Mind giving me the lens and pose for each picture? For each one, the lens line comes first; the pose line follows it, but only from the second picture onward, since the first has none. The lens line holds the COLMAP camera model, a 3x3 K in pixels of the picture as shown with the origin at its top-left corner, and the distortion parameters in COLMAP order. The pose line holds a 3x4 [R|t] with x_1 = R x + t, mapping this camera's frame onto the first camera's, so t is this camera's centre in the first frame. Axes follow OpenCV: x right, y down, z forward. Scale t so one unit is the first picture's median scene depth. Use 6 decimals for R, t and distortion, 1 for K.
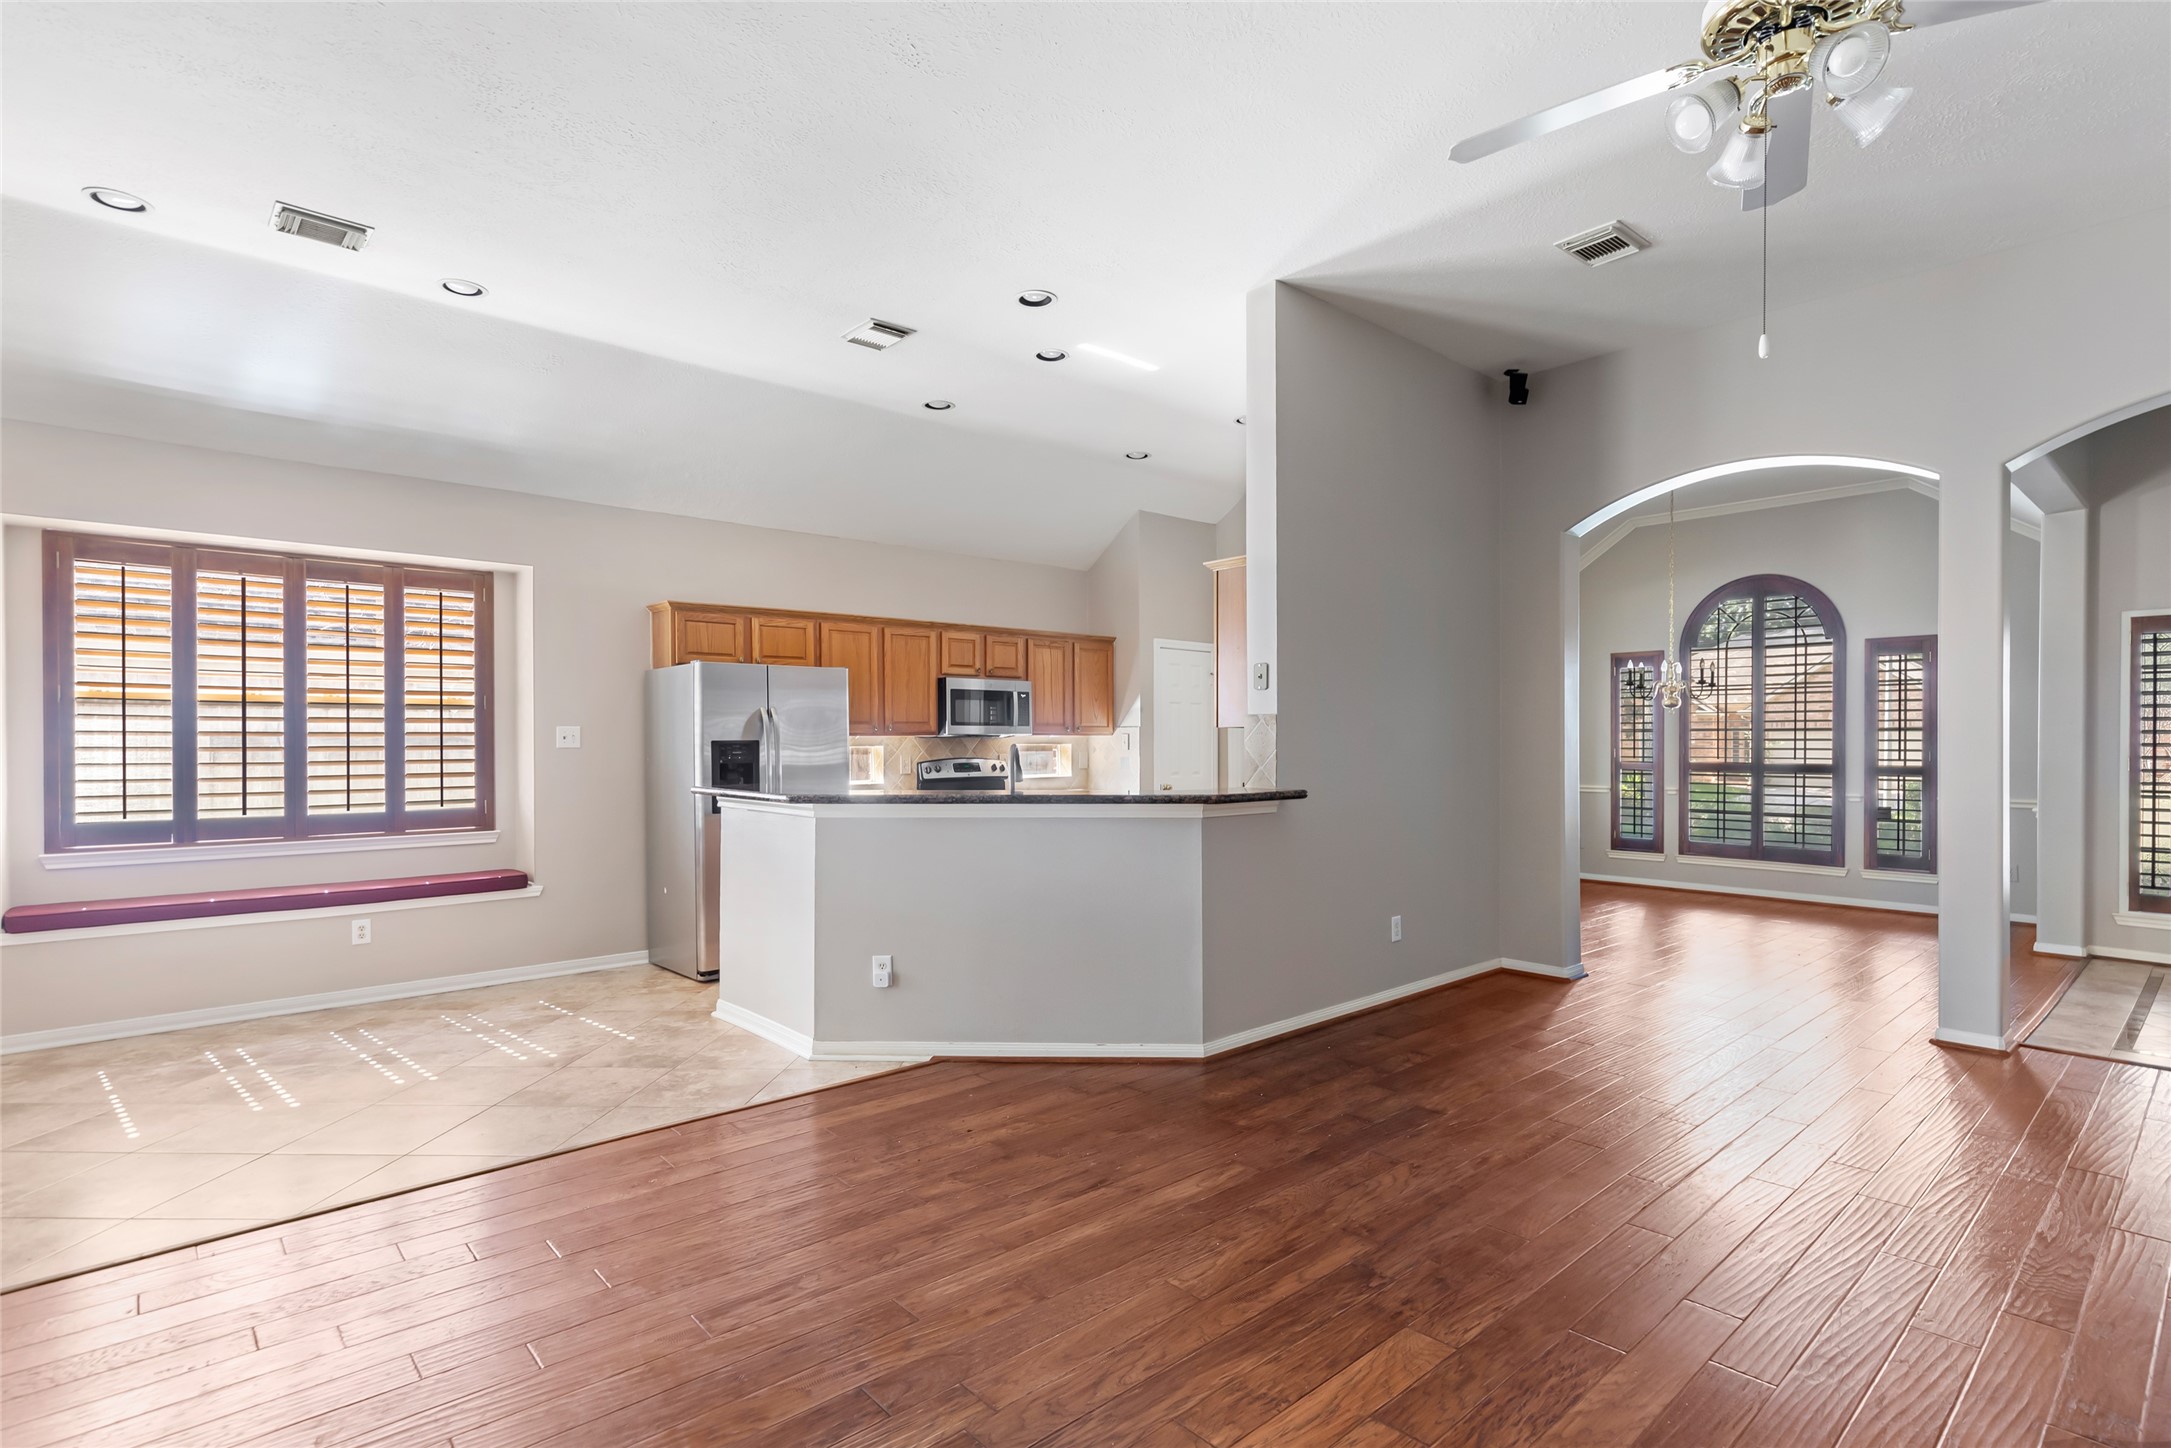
lens RADIAL K [[1035.0, 0, 1080.0], [0, 1035.0, 745.6], [0, 0, 1]] dist [0.013333, 0.000940]
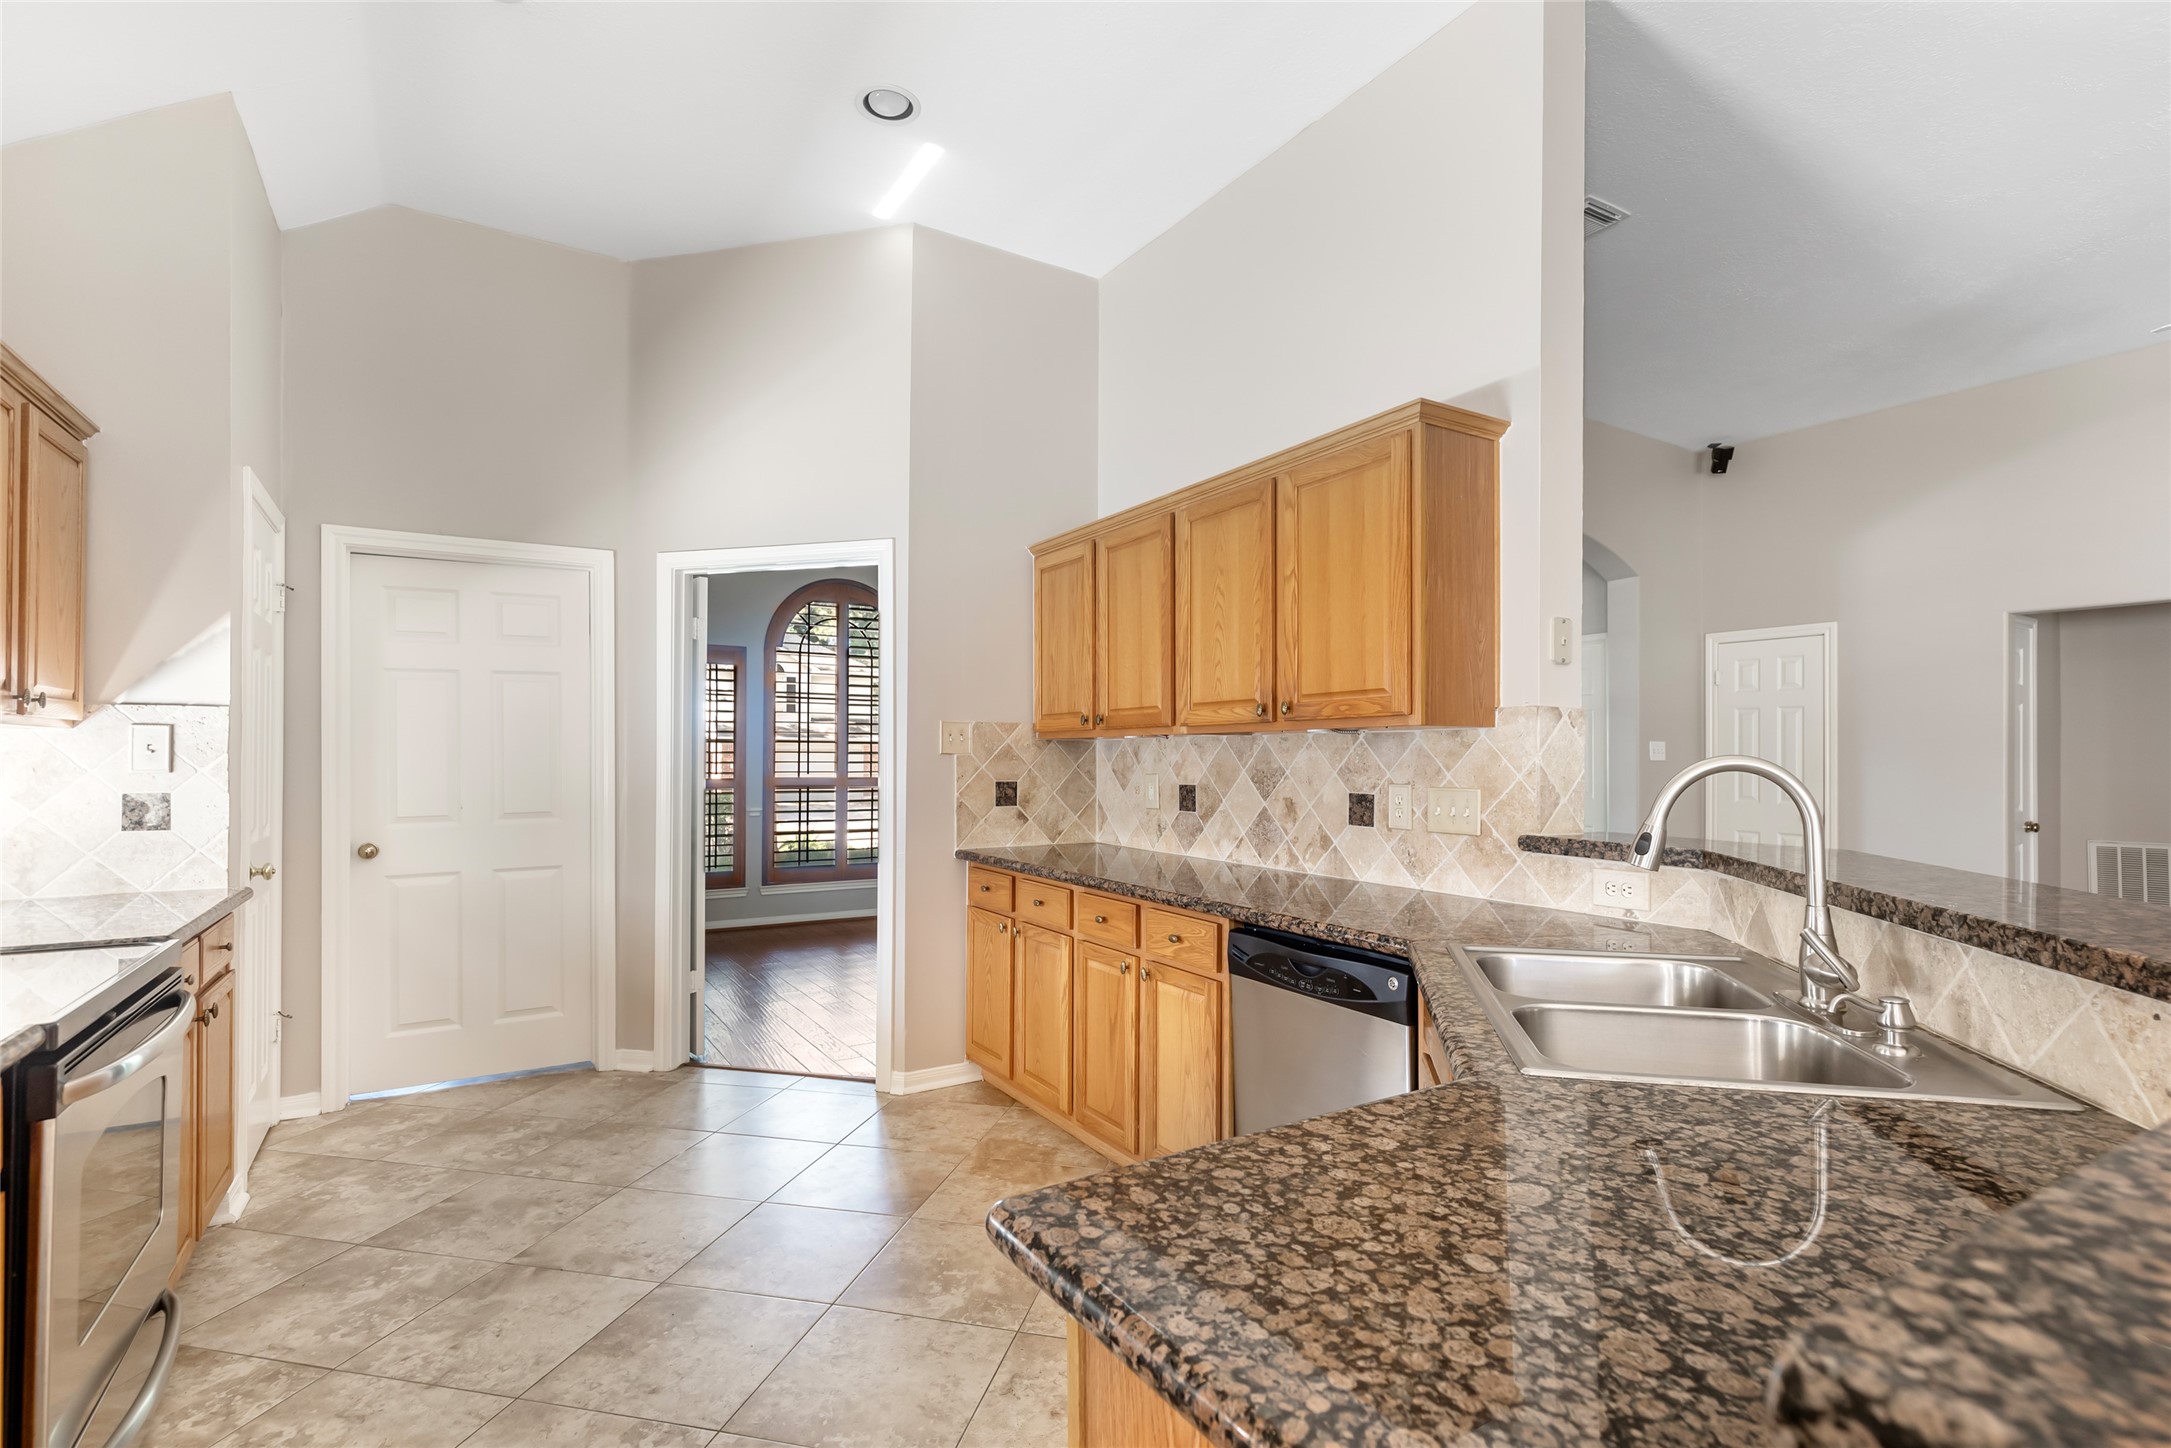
lens RADIAL K [[1035.0, 0, 1088.8], [0, 1035.0, 744.5], [0, 0, 1]] dist [0.013333, 0.000940]
pose [[0.172699, 0.014575, 0.984867, -0.210161], [0.000544, 0.999889, -0.014893, 0.000623], [-0.984975, 0.003108, 0.172672, 0.575911]]
